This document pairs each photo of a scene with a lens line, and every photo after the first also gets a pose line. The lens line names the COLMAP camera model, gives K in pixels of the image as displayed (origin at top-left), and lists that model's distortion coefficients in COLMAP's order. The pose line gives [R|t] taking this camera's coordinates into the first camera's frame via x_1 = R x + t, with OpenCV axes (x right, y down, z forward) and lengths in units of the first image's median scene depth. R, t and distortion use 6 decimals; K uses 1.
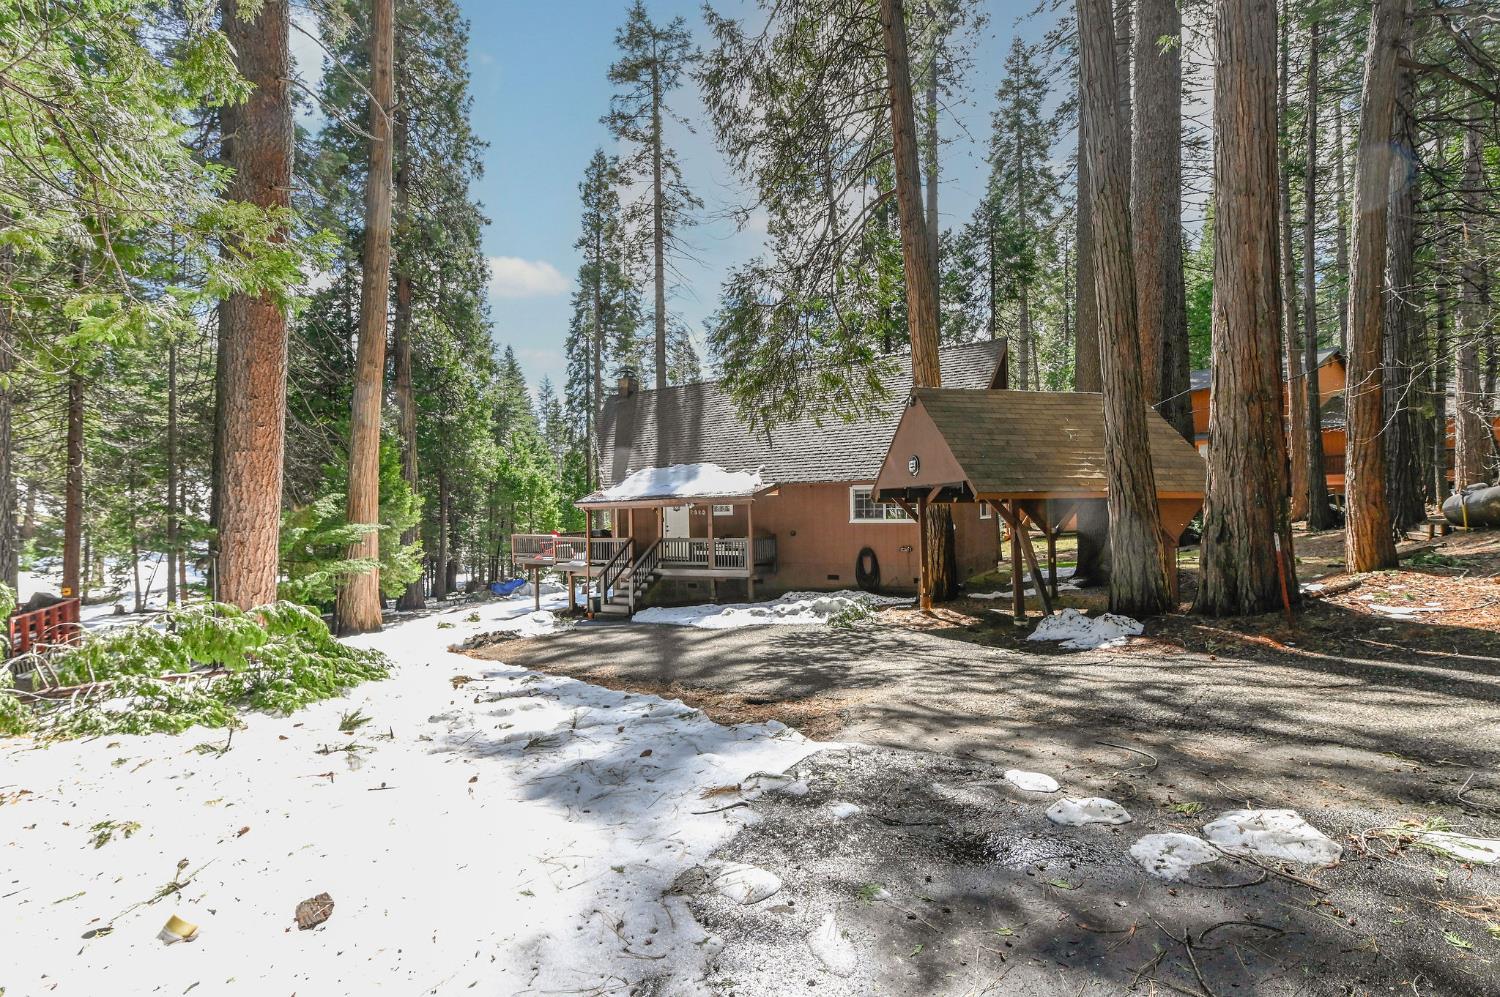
lens RADIAL K [[677.7, 0, 750.0], [0, 677.7, 498.5], [0, 0, 1]] dist [0.004139, 0.000000]
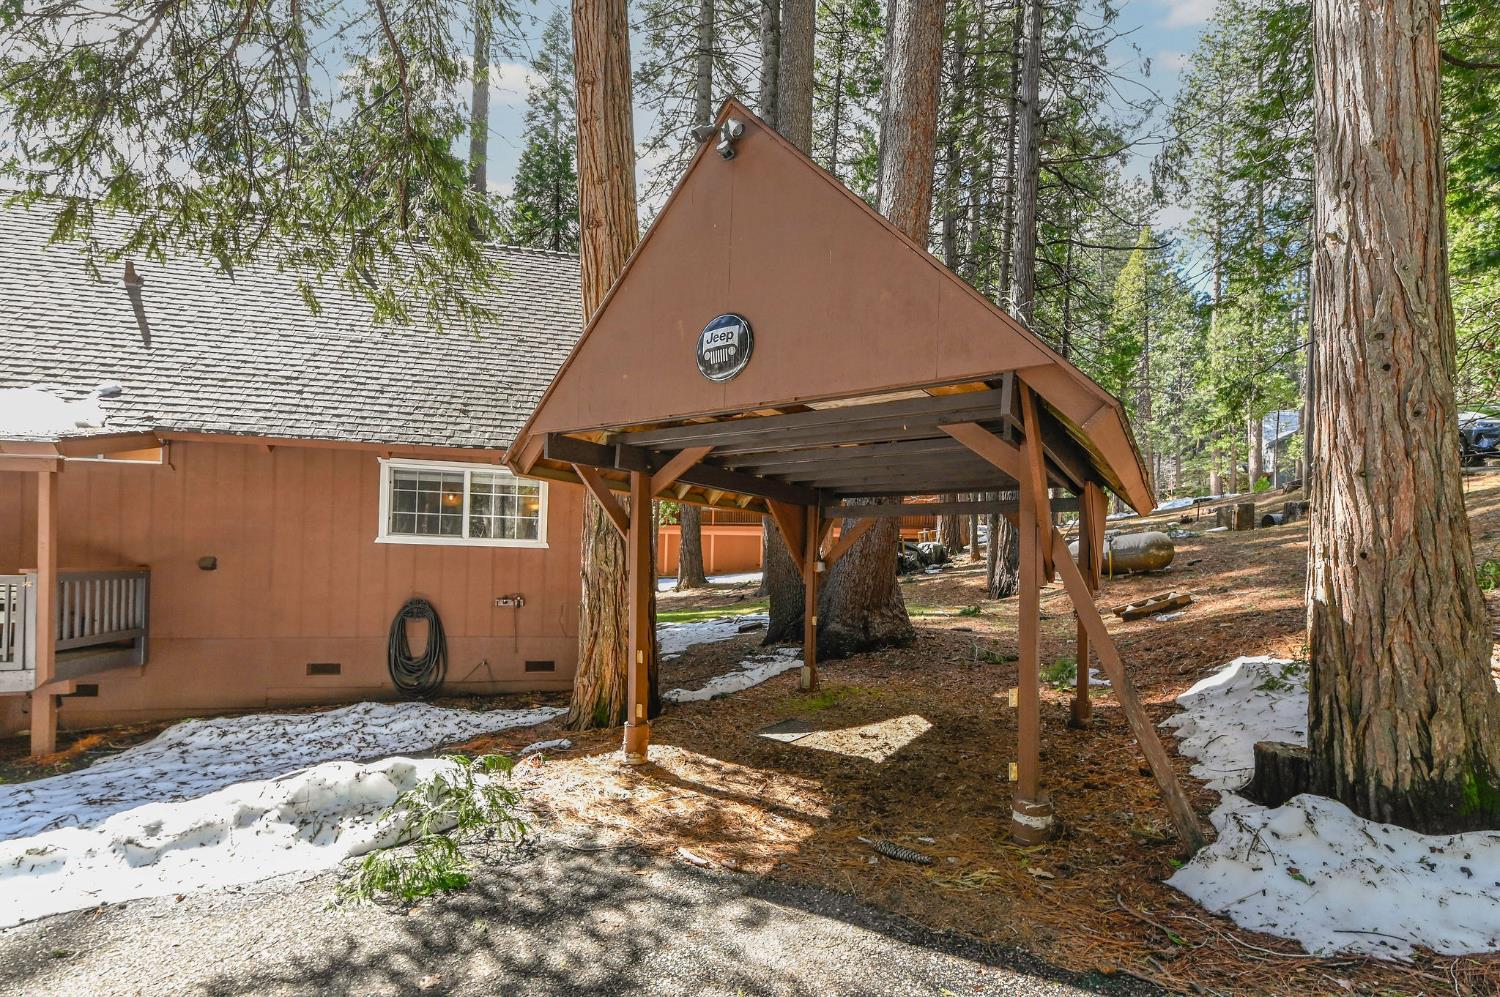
lens RADIAL K [[671.4, 0, 737.1], [0, 671.4, 543.1], [0, 0, 1]] dist [0.014288, 0.000085]
pose [[0.740205, 0.046780, 0.670752, 0.011217], [-0.045484, 0.998775, -0.019465, 0.014063], [-0.670841, -0.016100, 0.741427, 0.213072]]
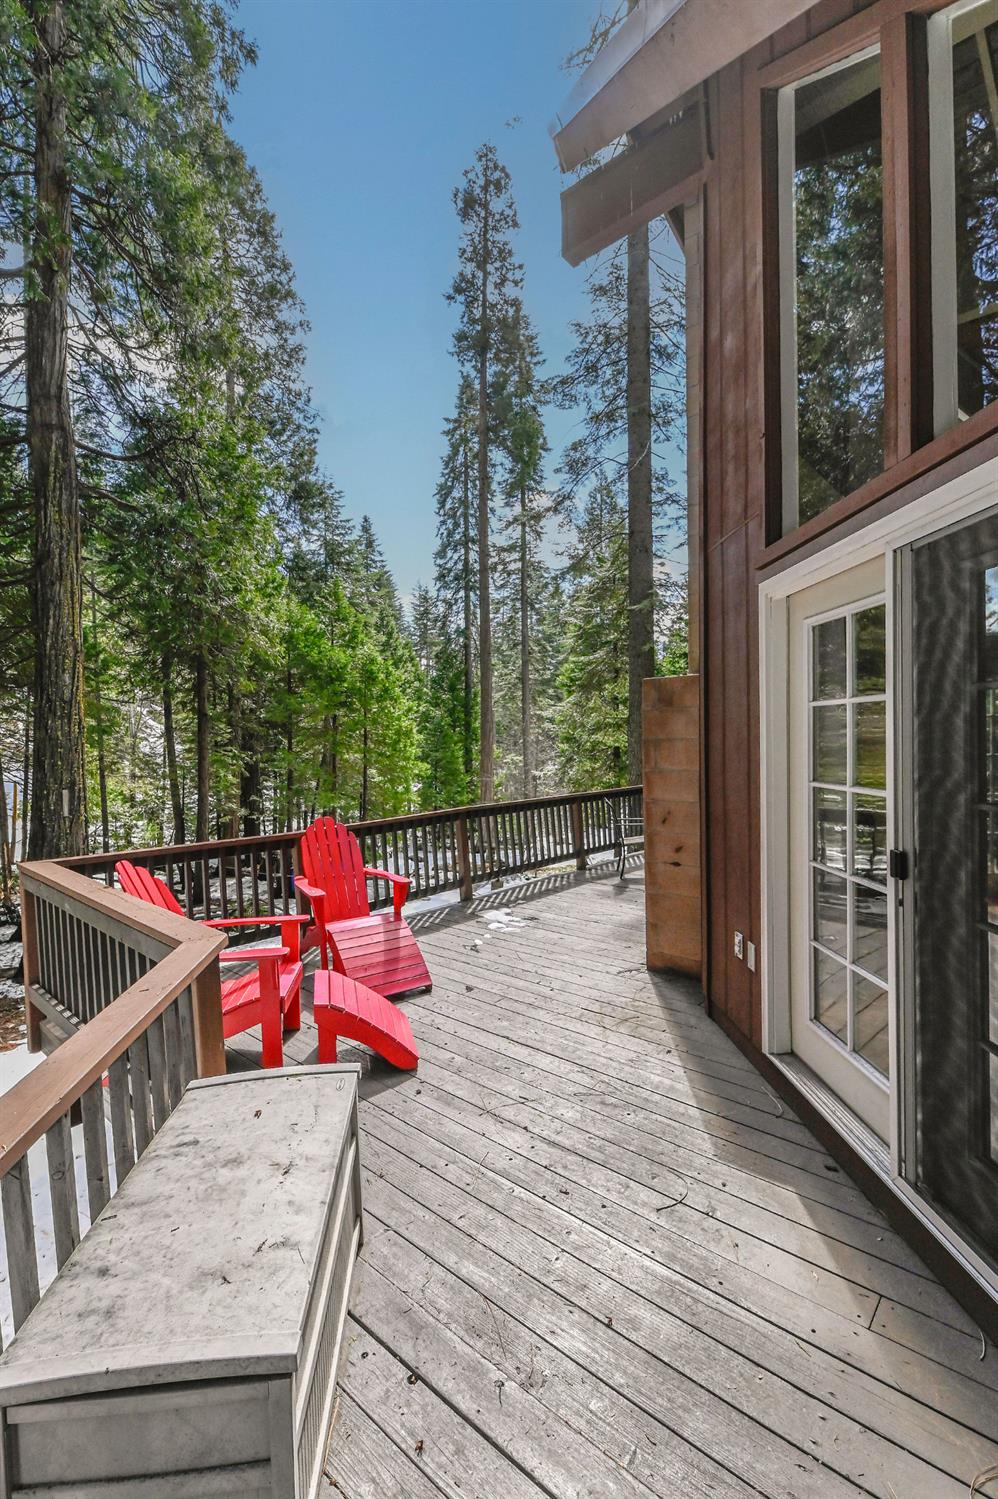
lens RADIAL K [[677.2, 0, 505.3], [0, 677.2, 749.1], [0, 0, 1]] dist [0.004139, 0.000000]
pose [[0.985229, 0.008679, -0.171022, -0.124853], [-0.001687, 0.999158, 0.040982, 0.011310], [0.171234, -0.040088, 0.984414, 0.493756]]
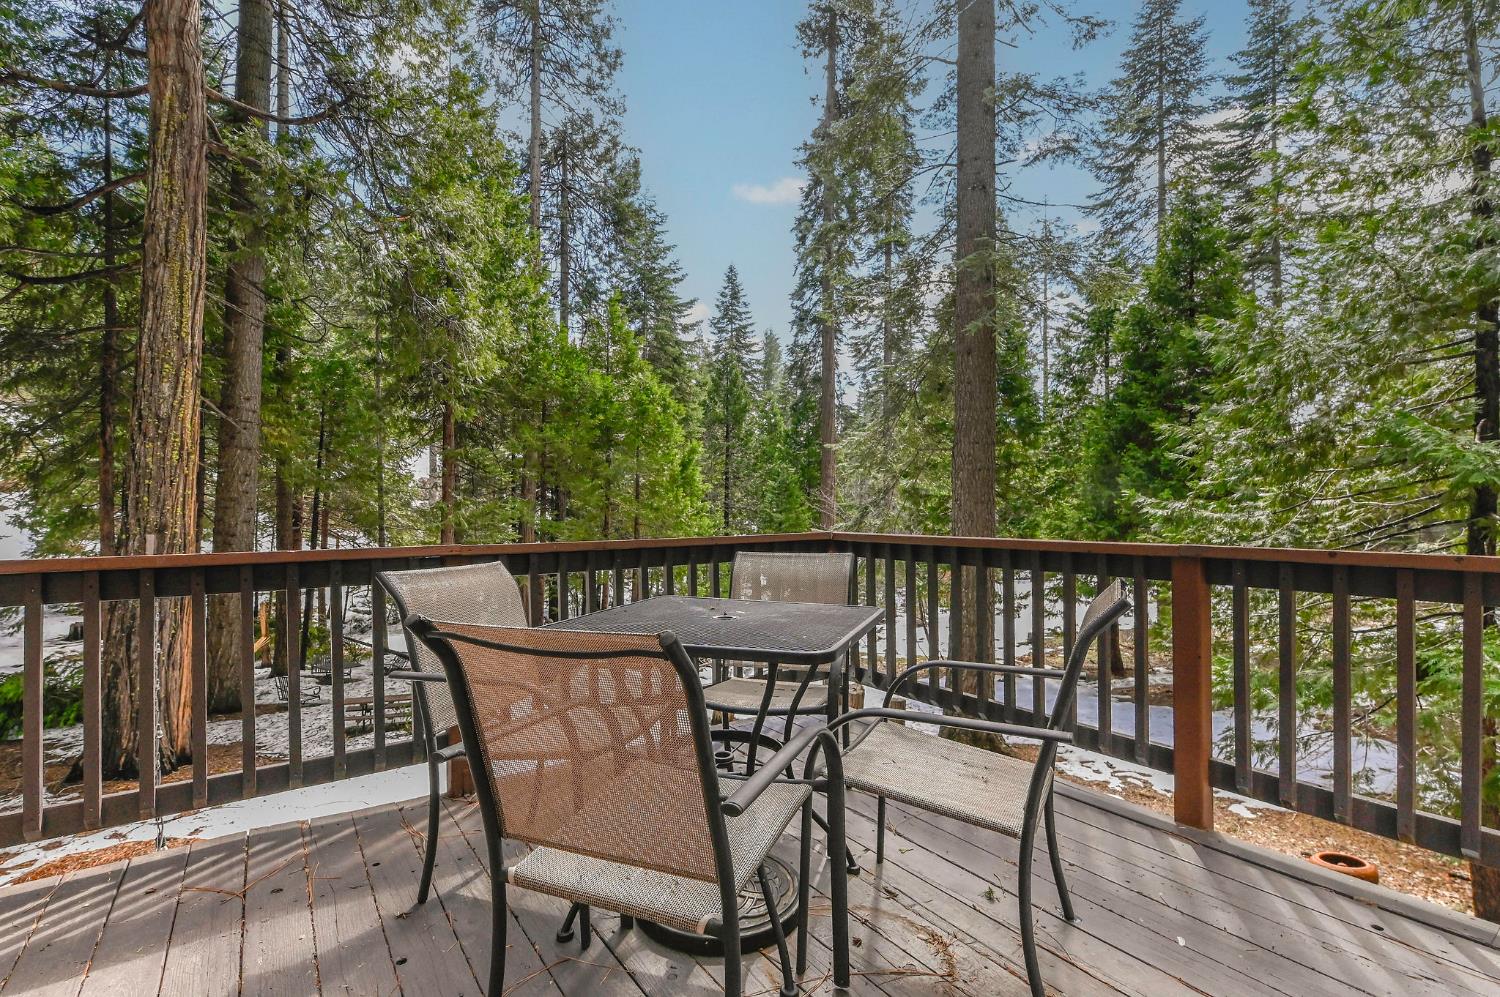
lens RADIAL K [[677.7, 0, 750.0], [0, 677.7, 498.5], [0, 0, 1]] dist [0.004139, 0.000000]
pose [[0.921180, 0.020107, -0.388616, -0.093757], [-0.015994, 0.999777, 0.013817, 0.024333], [0.388807, -0.006513, 0.921296, 0.631505]]
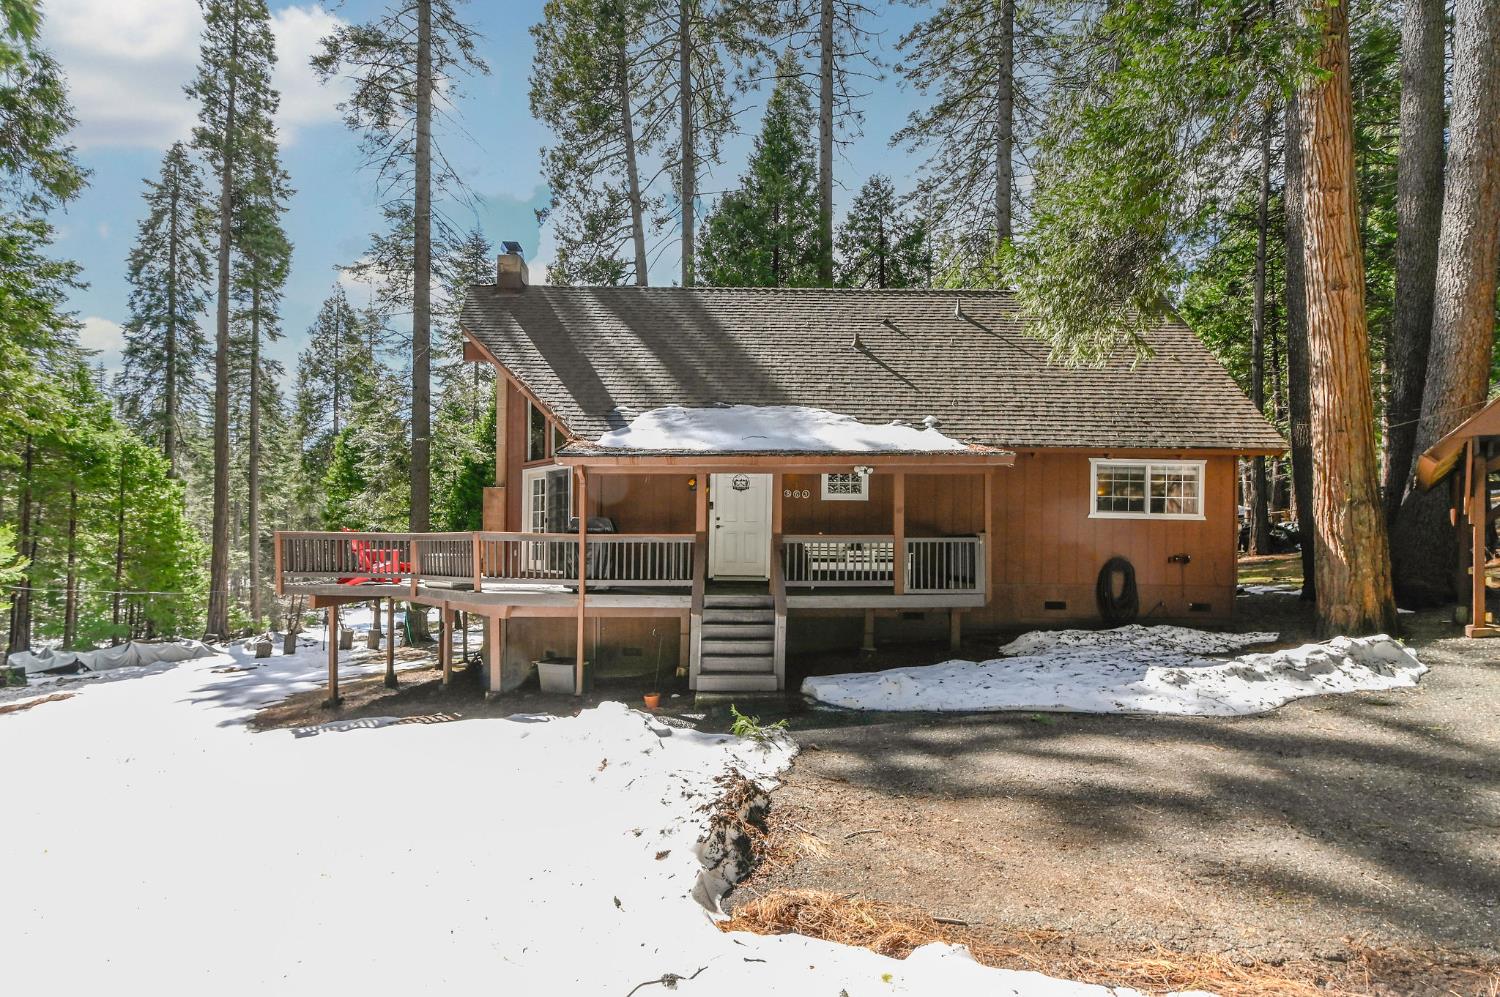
lens RADIAL K [[671.4, 0, 737.1], [0, 671.4, 543.1], [0, 0, 1]] dist [0.014288, 0.000085]
pose [[0.848866, 0.031467, 0.527671, -0.185503], [-0.034123, 0.999407, -0.004704, 0.030003], [-0.527506, -0.014013, 0.849436, 0.262919]]
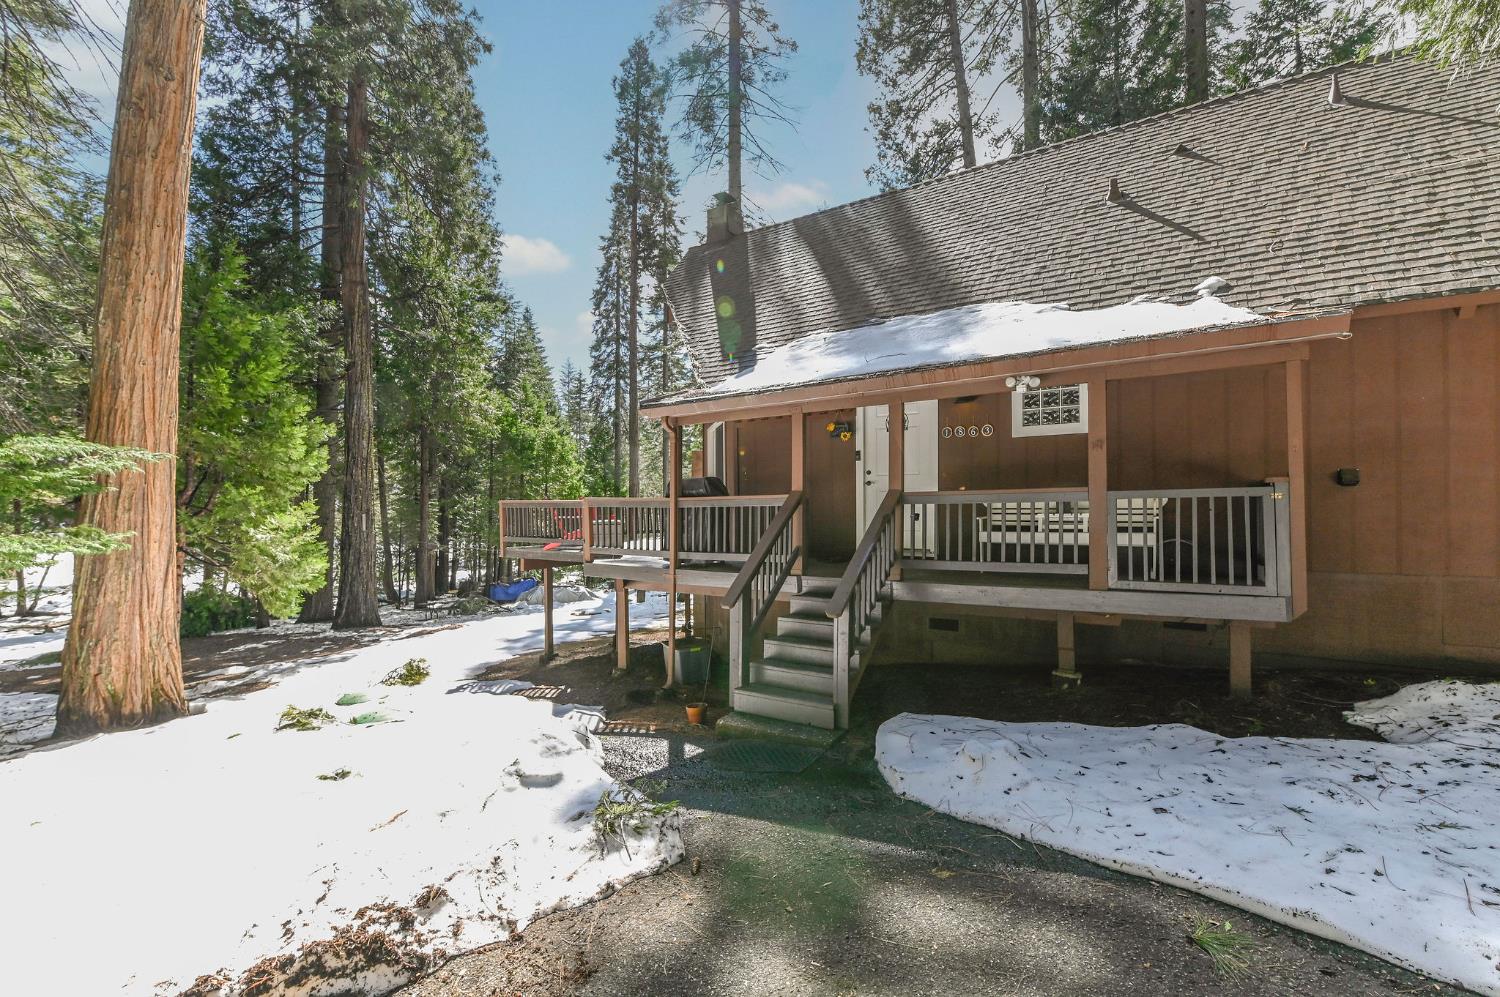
lens RADIAL K [[657.5, 0, 748.5], [0, 657.5, 503.5], [0, 0, 1]] dist [-0.000321, -0.000401]
pose [[0.999661, 0.013879, -0.022041, -0.089389], [-0.013674, 0.999862, 0.009448, 0.027416], [0.022169, -0.009144, 0.999712, 0.295153]]
